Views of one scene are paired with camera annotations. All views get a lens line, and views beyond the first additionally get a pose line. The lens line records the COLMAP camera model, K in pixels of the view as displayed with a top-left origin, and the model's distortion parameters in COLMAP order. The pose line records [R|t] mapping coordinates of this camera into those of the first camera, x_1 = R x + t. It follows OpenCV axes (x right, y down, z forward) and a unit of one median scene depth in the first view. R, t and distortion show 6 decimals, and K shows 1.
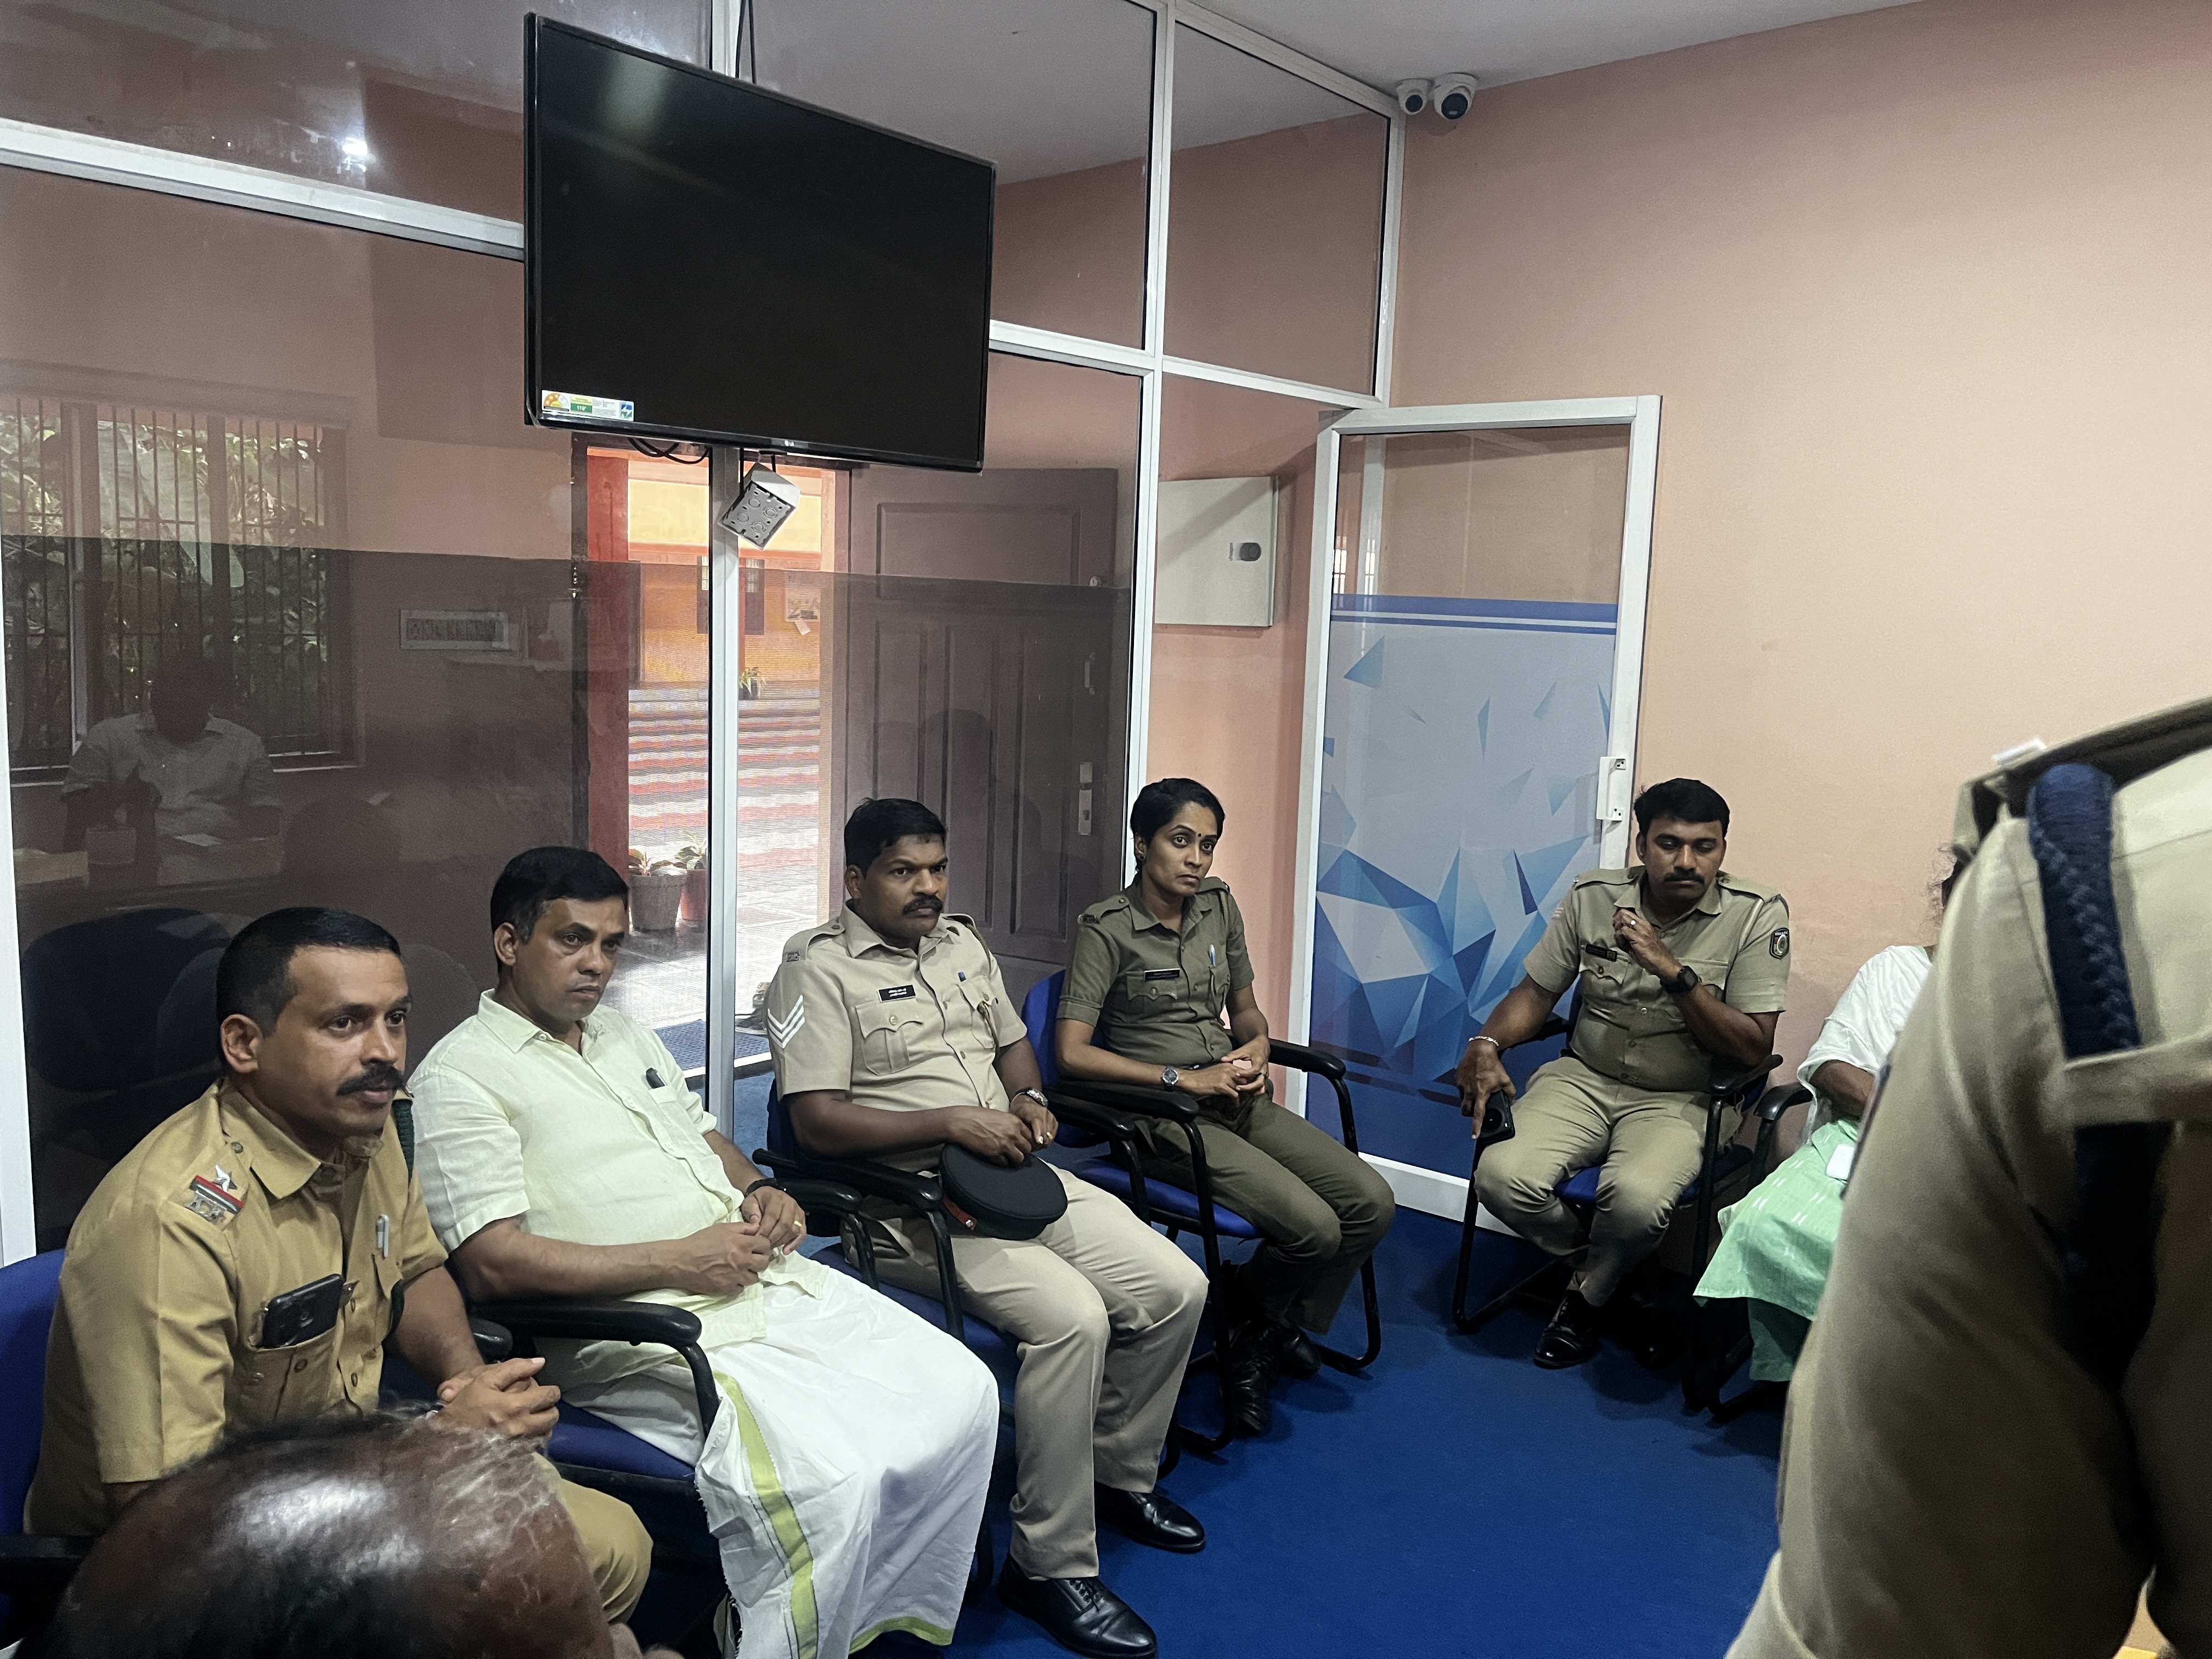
lens RADIAL K [[1681.7, 0, 1106.0], [0, 1681.7, 829.5], [0, 0, 1]] dist [0.123610, -0.190614]
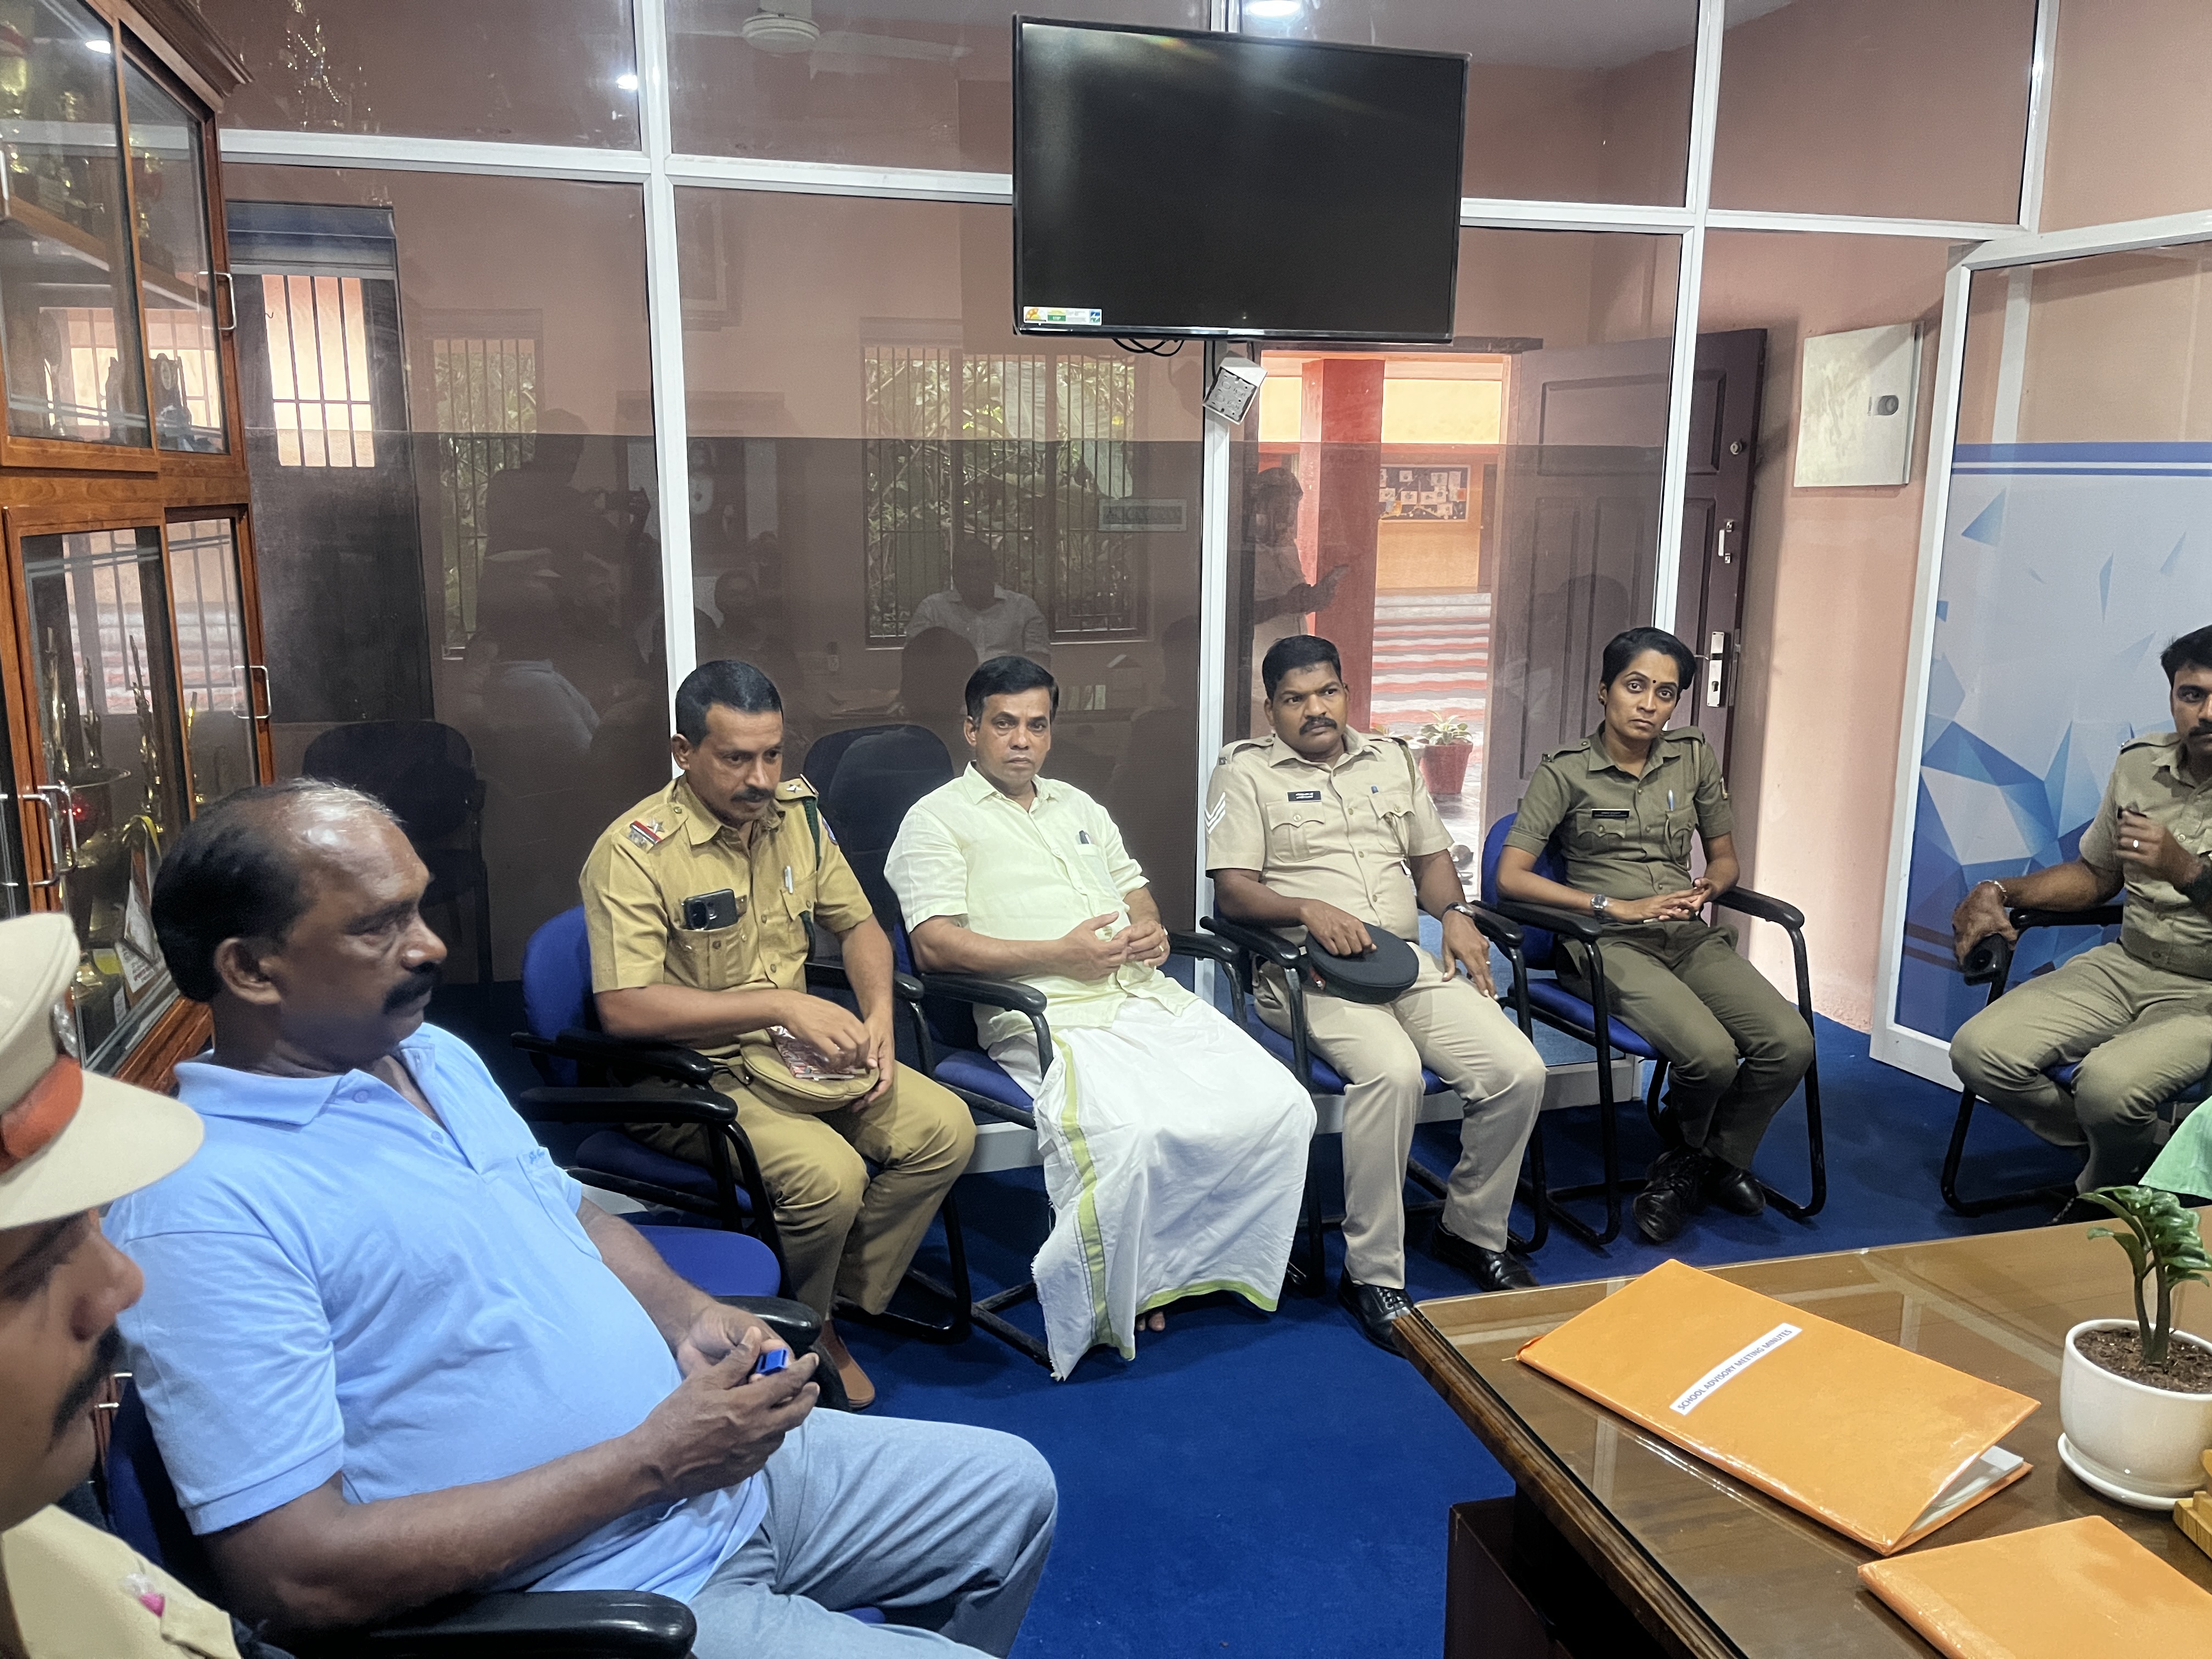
lens RADIAL K [[1660.8, 0, 1110.9], [0, 1660.8, 791.8], [0, 0, 1]] dist [0.189653, -0.186070]
pose [[0.880638, 0.062331, -0.469672, 0.301499], [-0.044346, 0.997801, 0.049270, 0.040815], [0.471710, -0.022561, 0.881465, -0.099533]]
